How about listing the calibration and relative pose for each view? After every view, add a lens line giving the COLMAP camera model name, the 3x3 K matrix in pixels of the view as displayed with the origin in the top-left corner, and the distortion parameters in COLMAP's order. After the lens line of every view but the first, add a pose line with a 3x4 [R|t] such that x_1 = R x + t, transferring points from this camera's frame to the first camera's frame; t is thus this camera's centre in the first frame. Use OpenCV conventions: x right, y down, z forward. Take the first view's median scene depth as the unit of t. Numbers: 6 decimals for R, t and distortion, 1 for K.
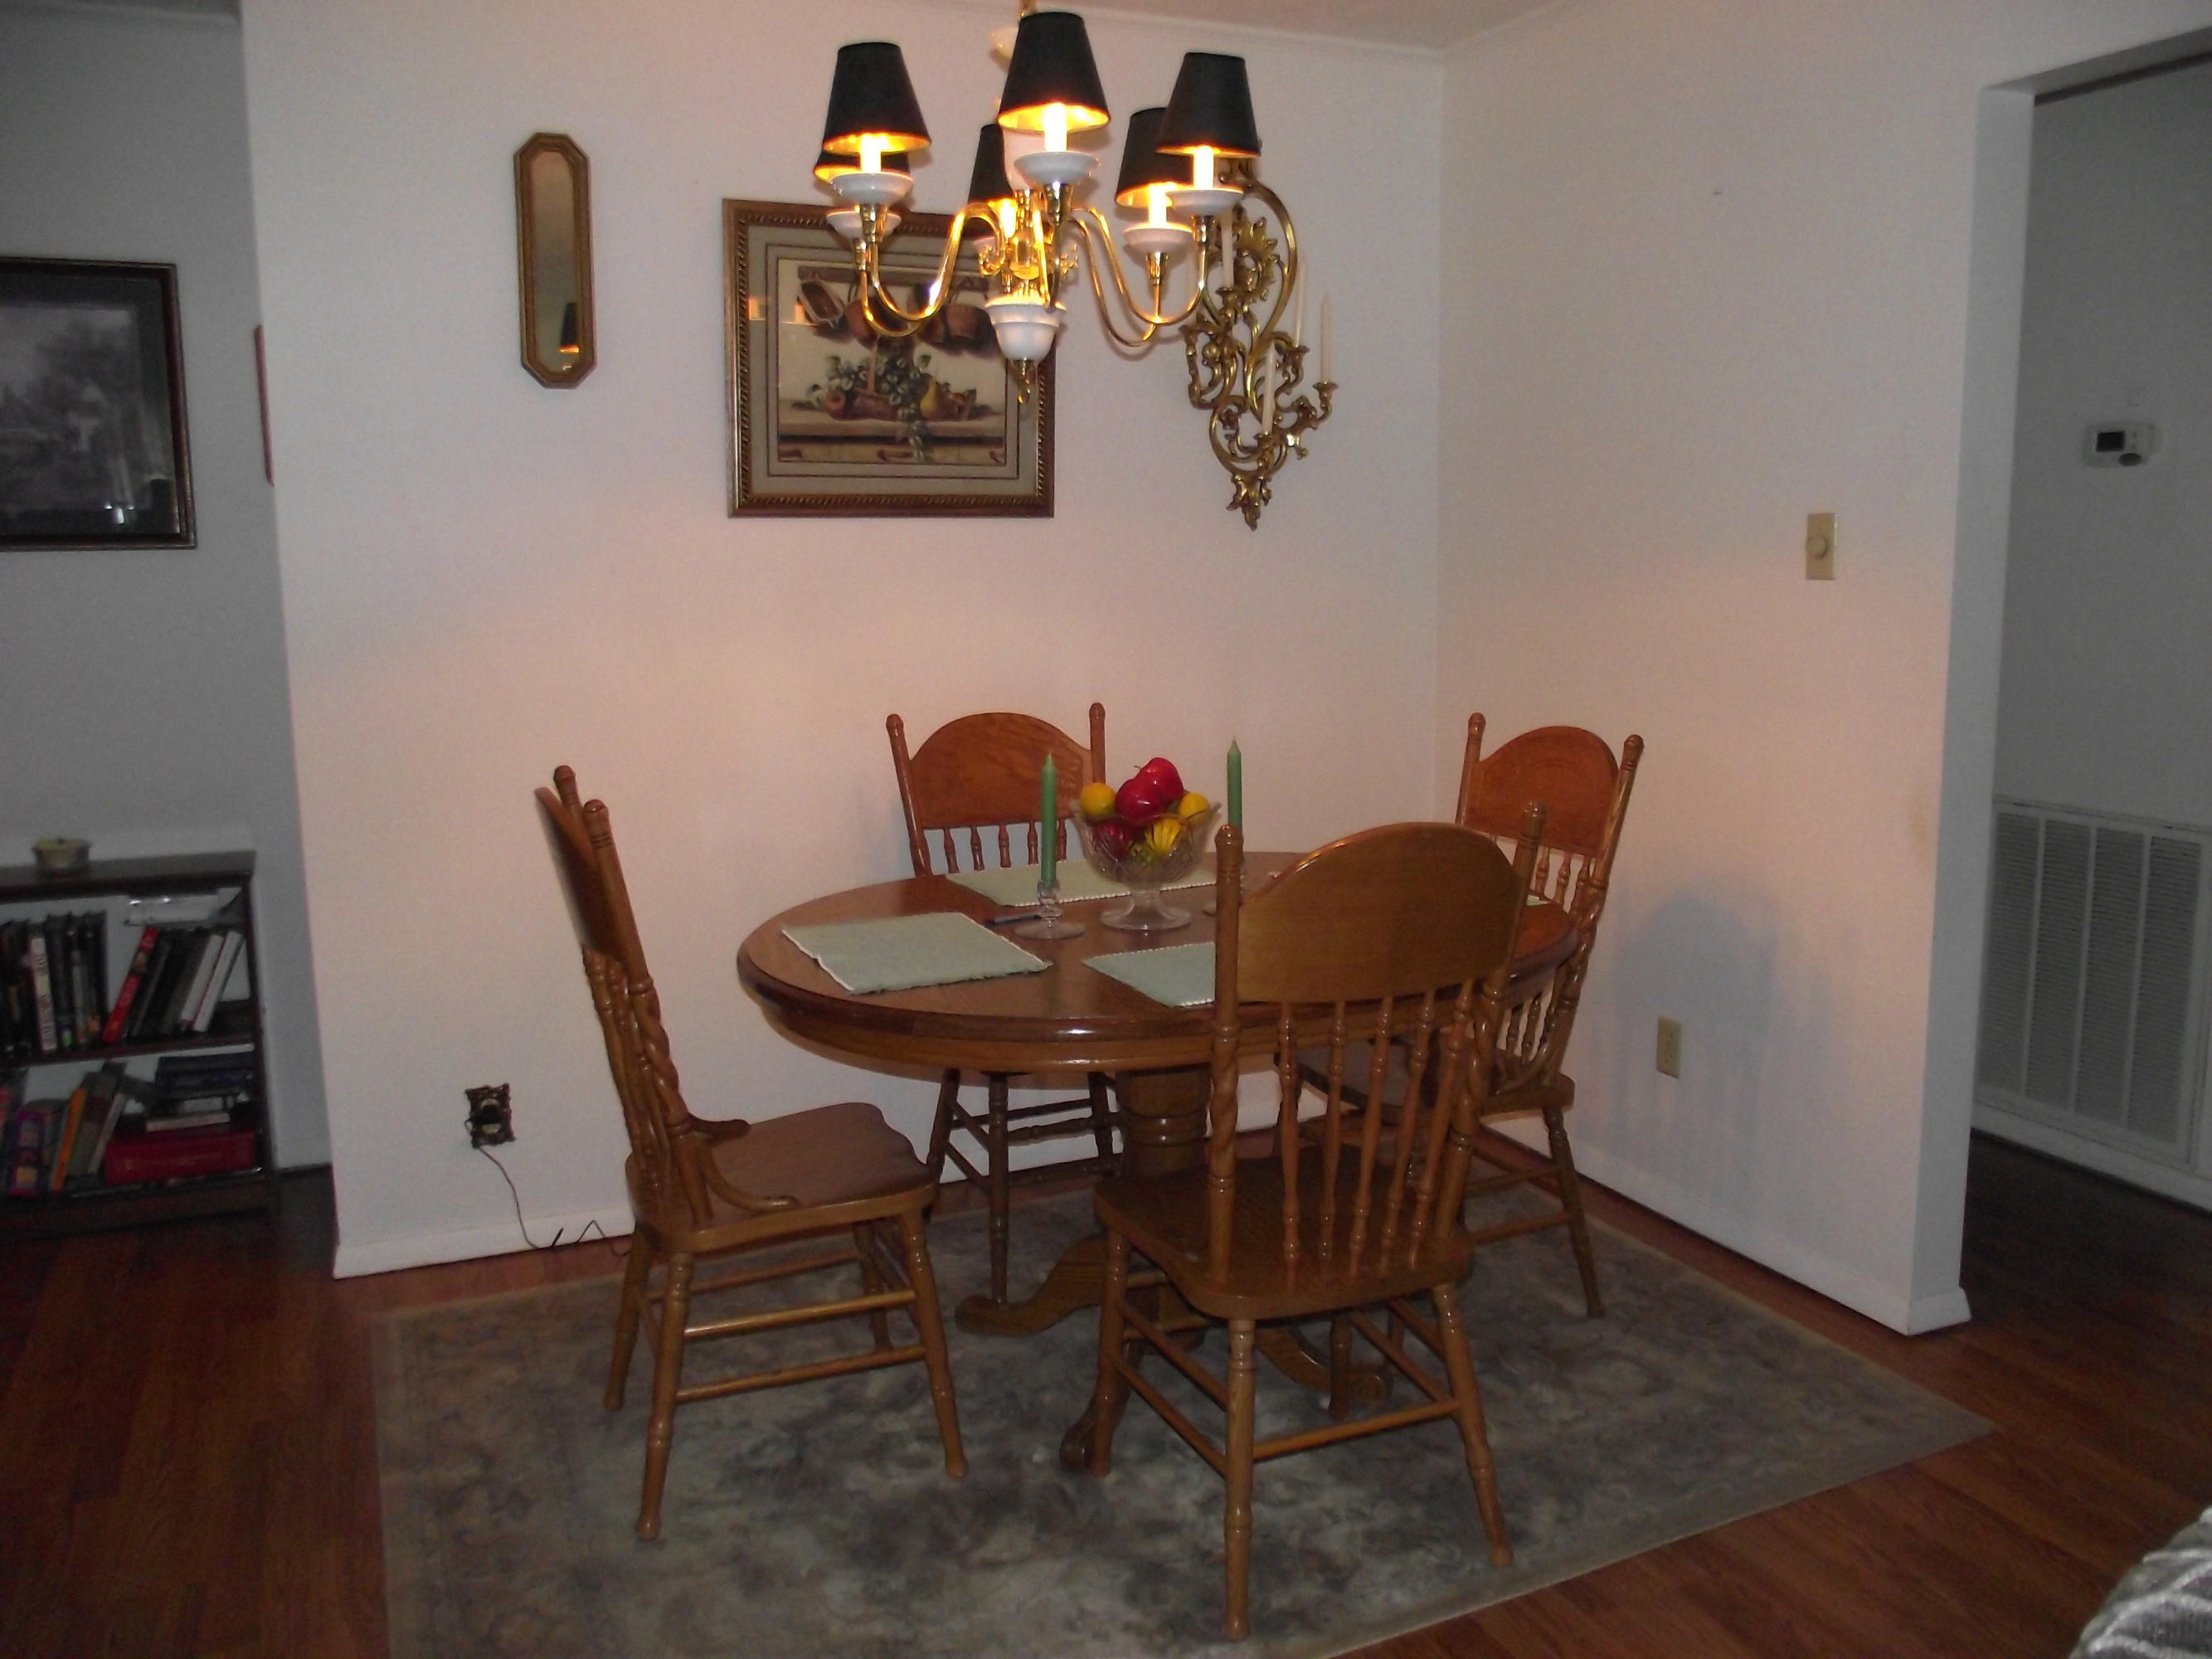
lens RADIAL K [[1744.2, 0, 1110.7], [0, 1744.2, 824.8], [0, 0, 1]] dist [-0.072176, 0.034206]
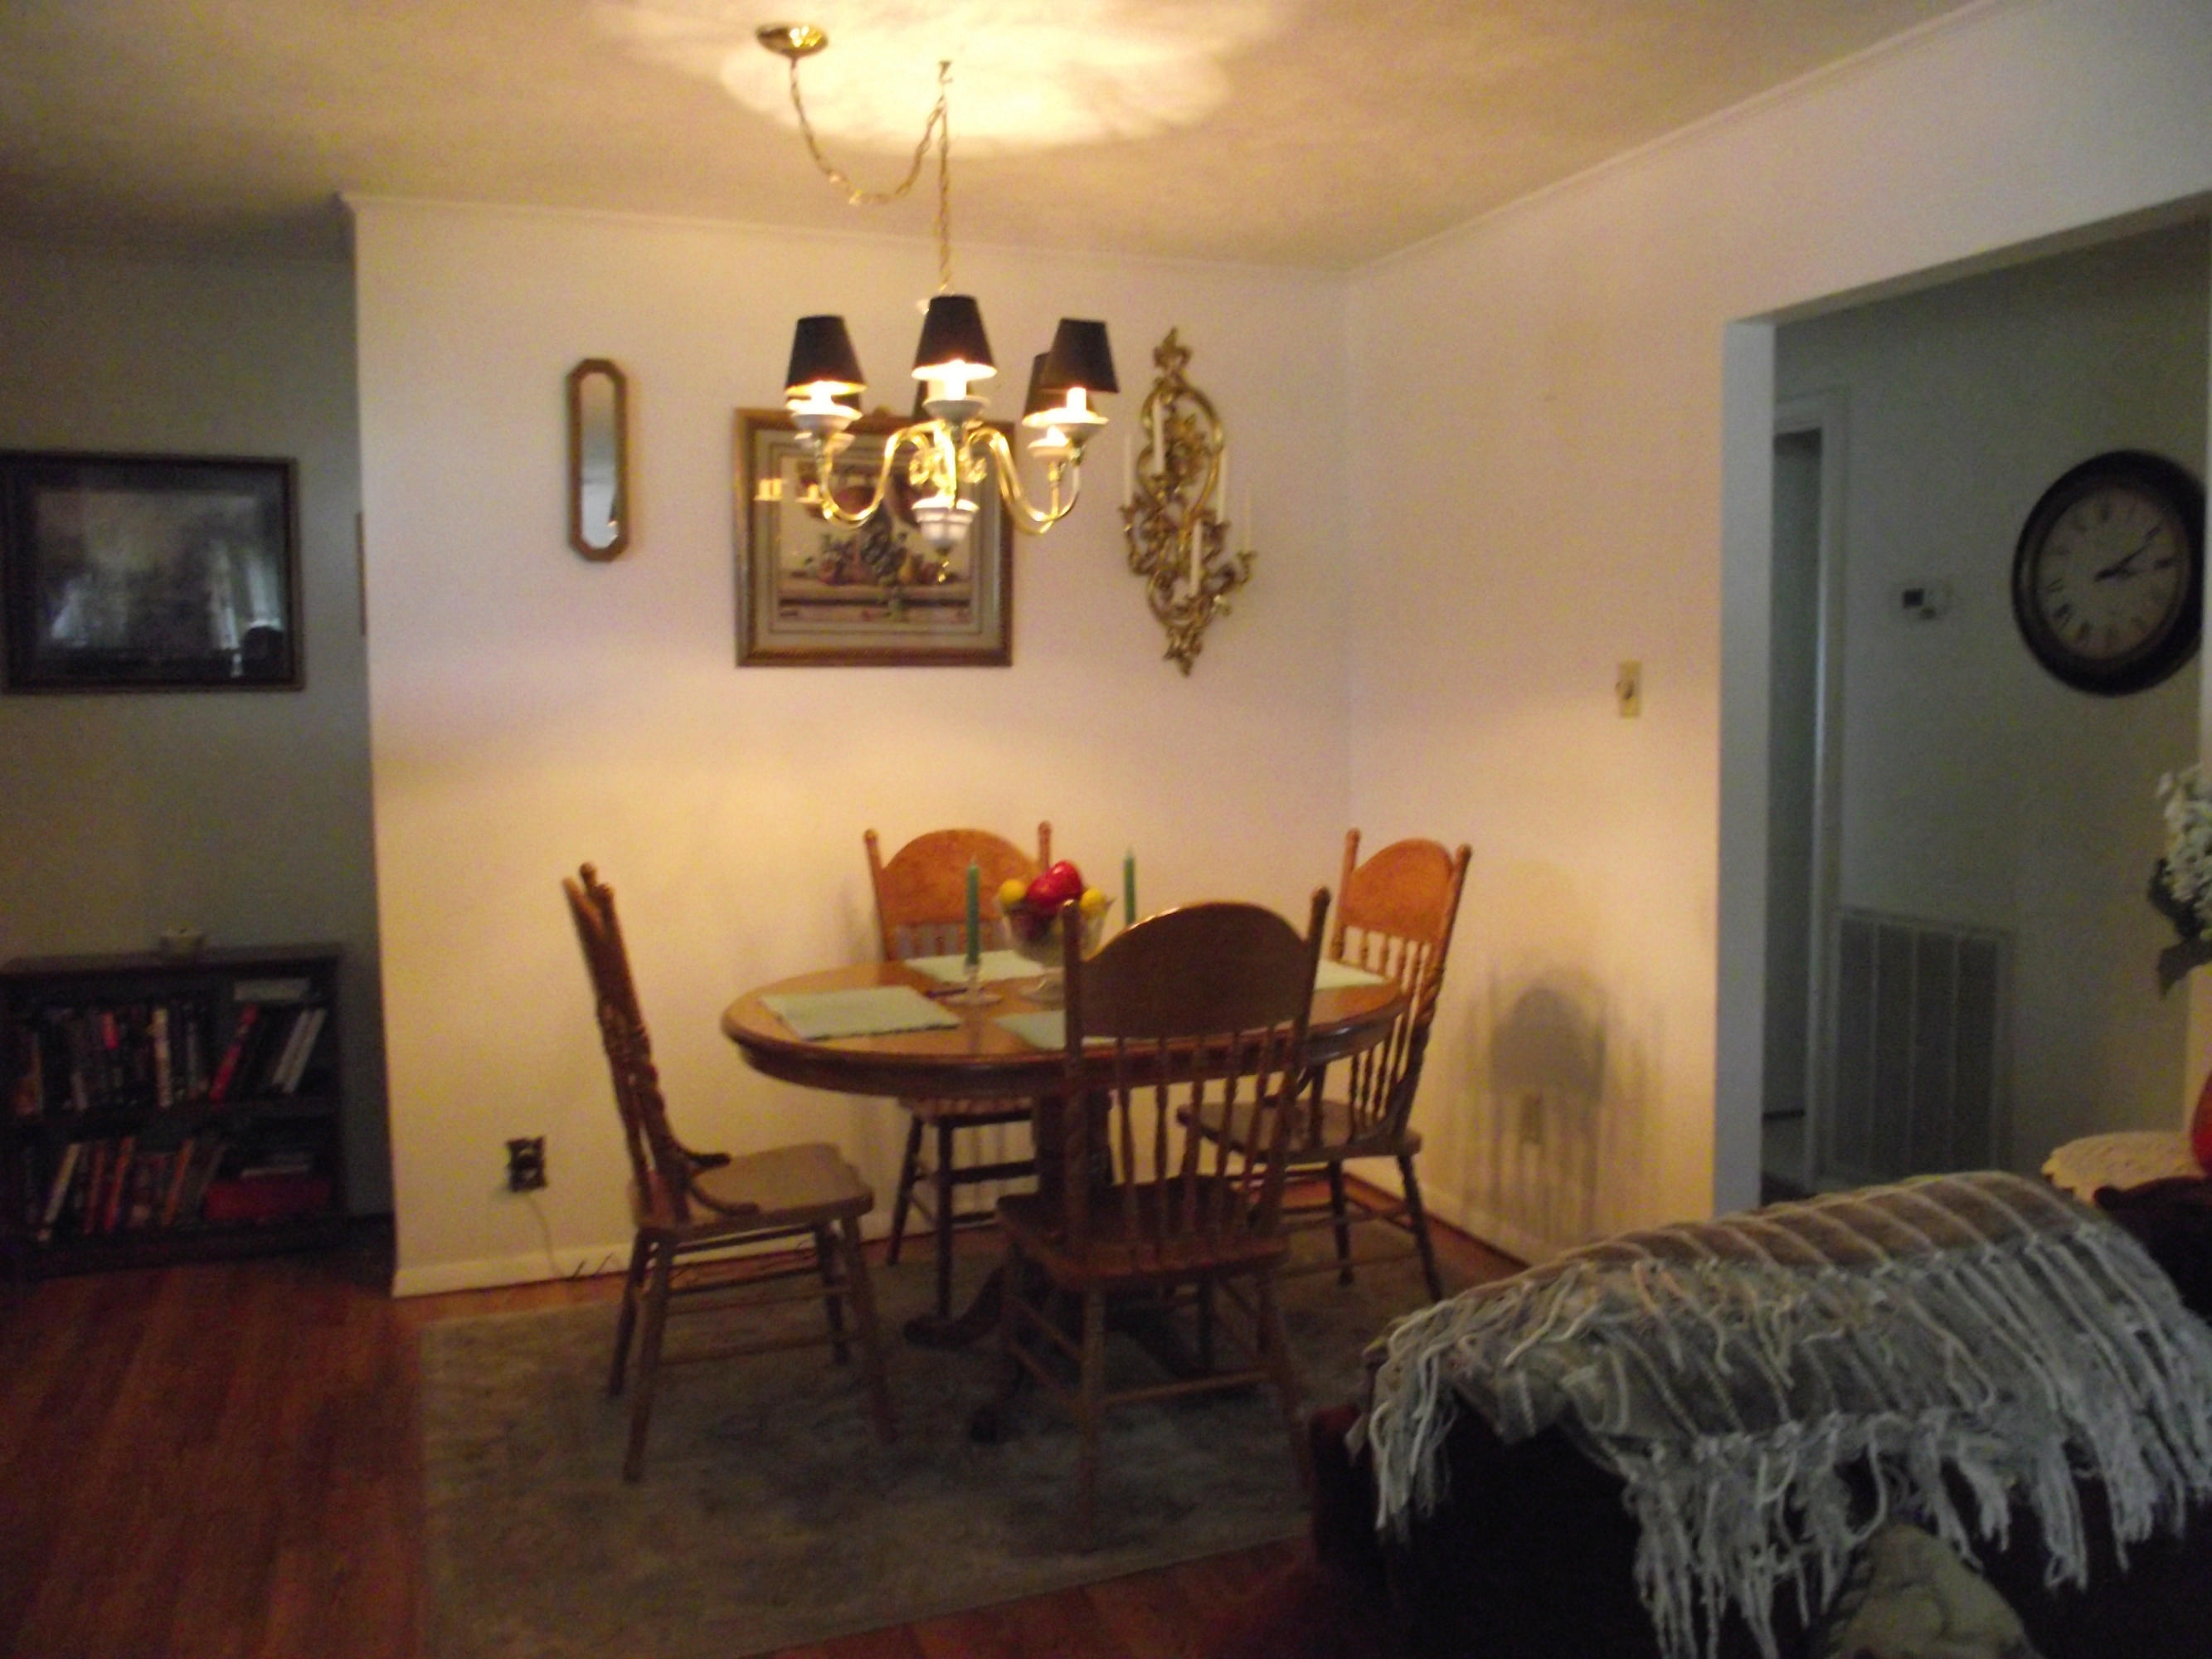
lens RADIAL K [[1744.2, 0, 1106.4], [0, 1744.2, 835.8], [0, 0, 1]] dist [-0.072176, 0.034206]
pose [[0.999225, 0.002800, -0.039261, 0.088714], [-0.005748, 0.997154, -0.075173, 0.030778], [0.038939, 0.075341, 0.996397, -0.194548]]
